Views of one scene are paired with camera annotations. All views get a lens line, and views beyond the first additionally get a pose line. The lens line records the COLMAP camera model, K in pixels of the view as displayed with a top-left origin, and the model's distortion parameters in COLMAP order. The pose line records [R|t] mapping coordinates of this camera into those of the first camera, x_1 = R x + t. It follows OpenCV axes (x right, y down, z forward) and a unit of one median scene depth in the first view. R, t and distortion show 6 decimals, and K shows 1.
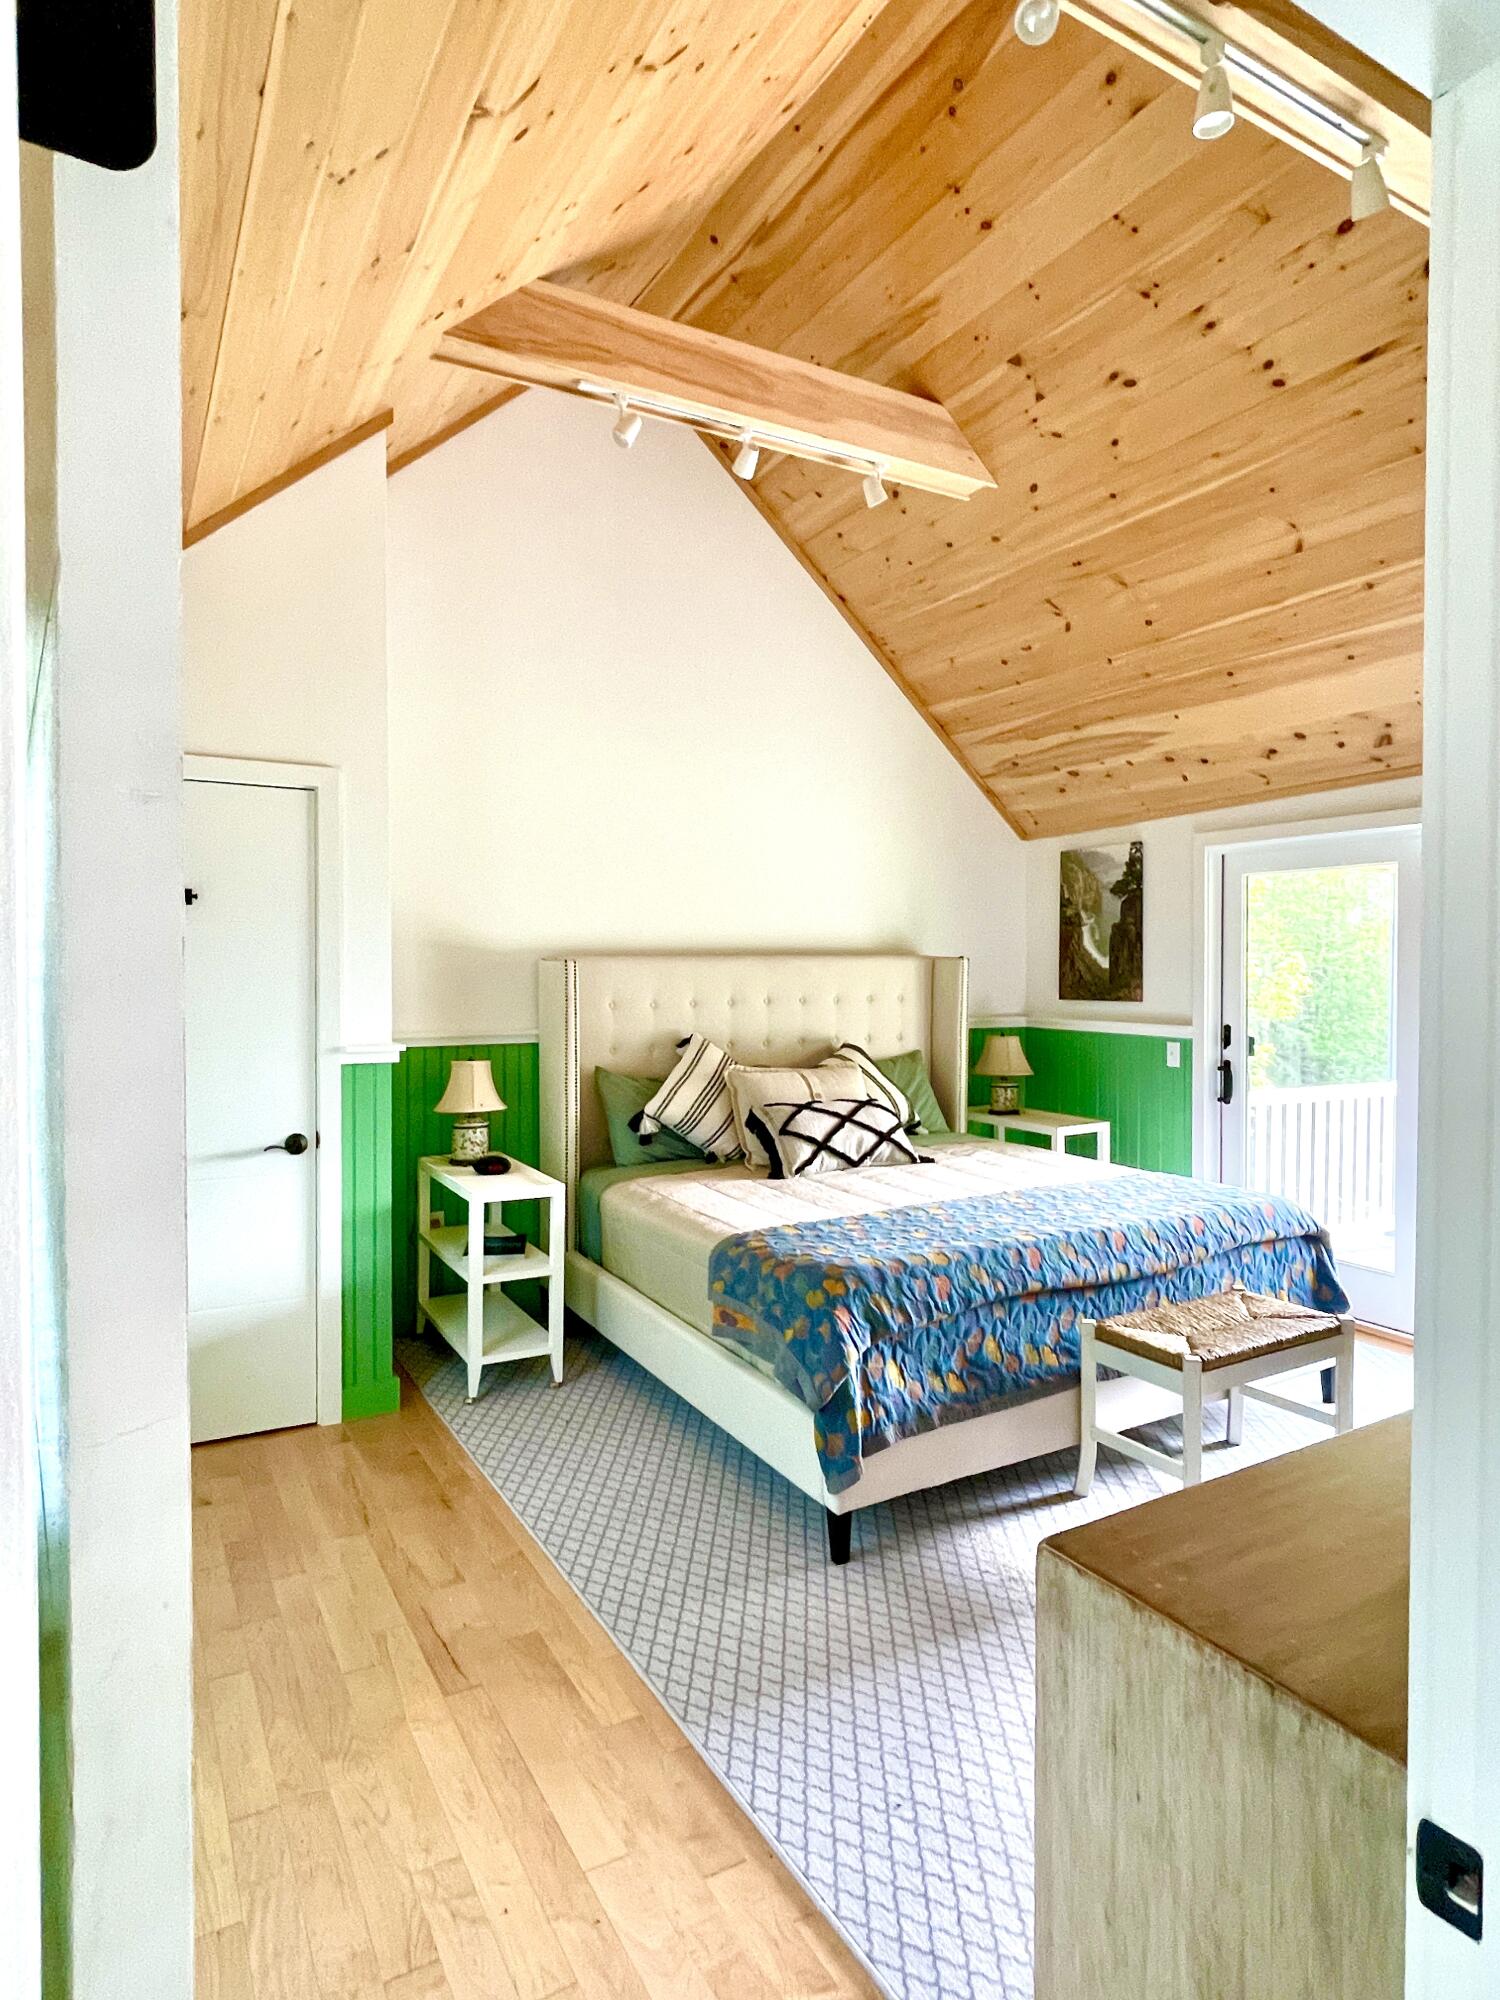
lens RADIAL K [[1124.9, 0, 752.5], [0, 1124.9, 994.4], [0, 0, 1]] dist [-0.000644, -0.000506]
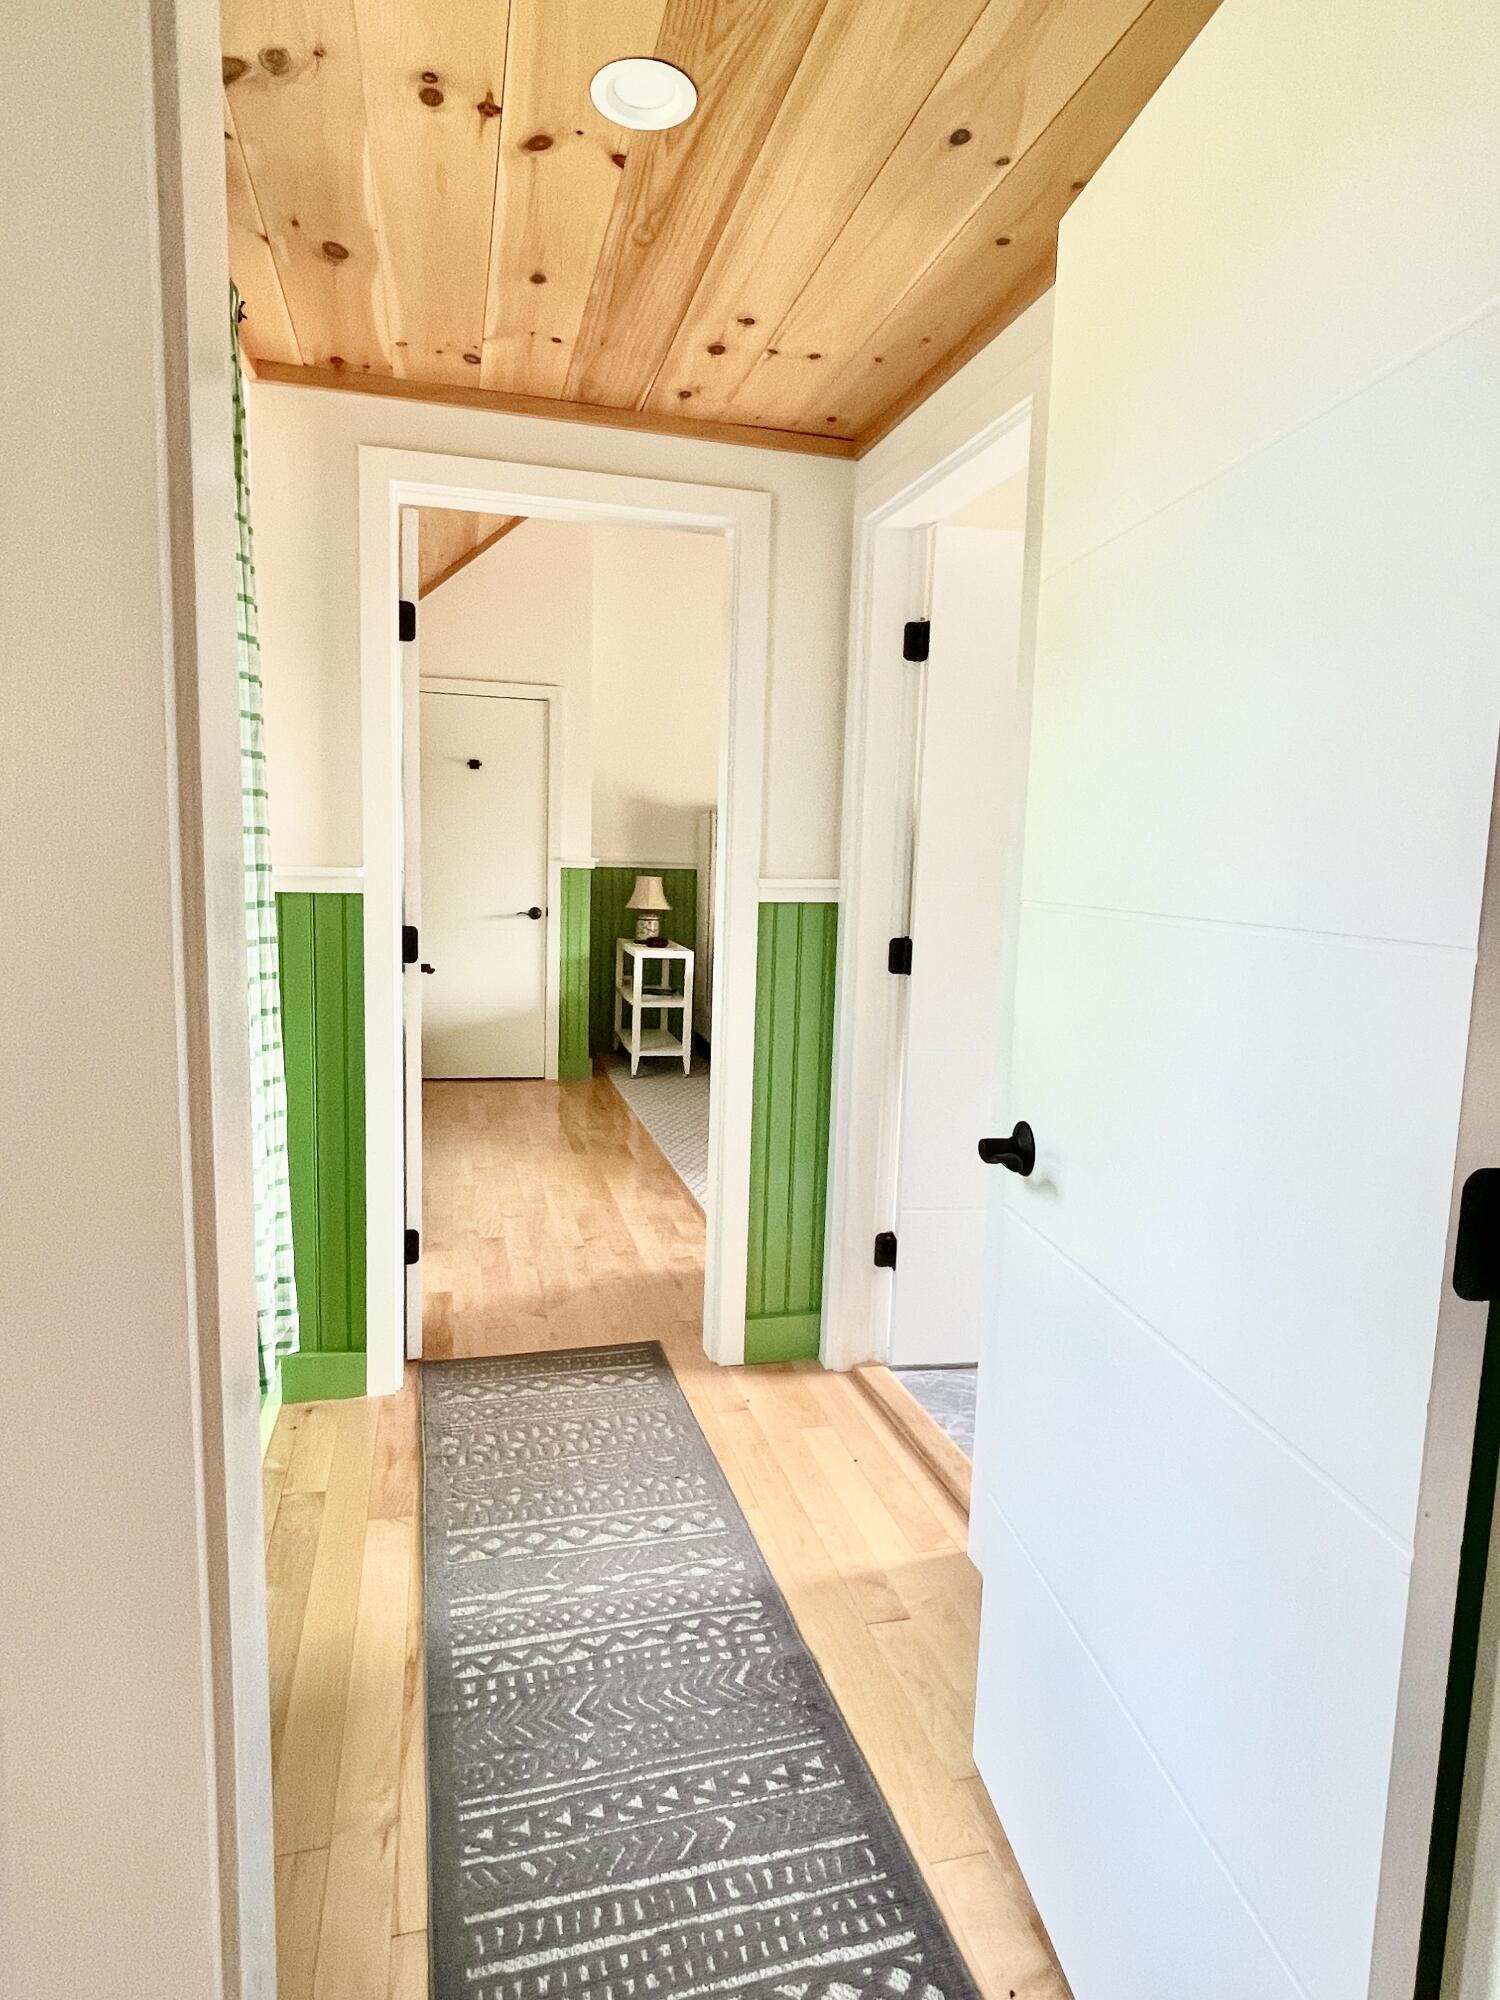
lens RADIAL K [[1124.9, 0, 752.6], [0, 1124.9, 998.0], [0, 0, 1]] dist [-0.000644, -0.000506]
pose [[0.964553, 0.058154, -0.257402, 0.330751], [-0.032627, 0.994213, 0.102357, 0.070066], [0.261864, -0.090330, 0.960868, -0.518869]]
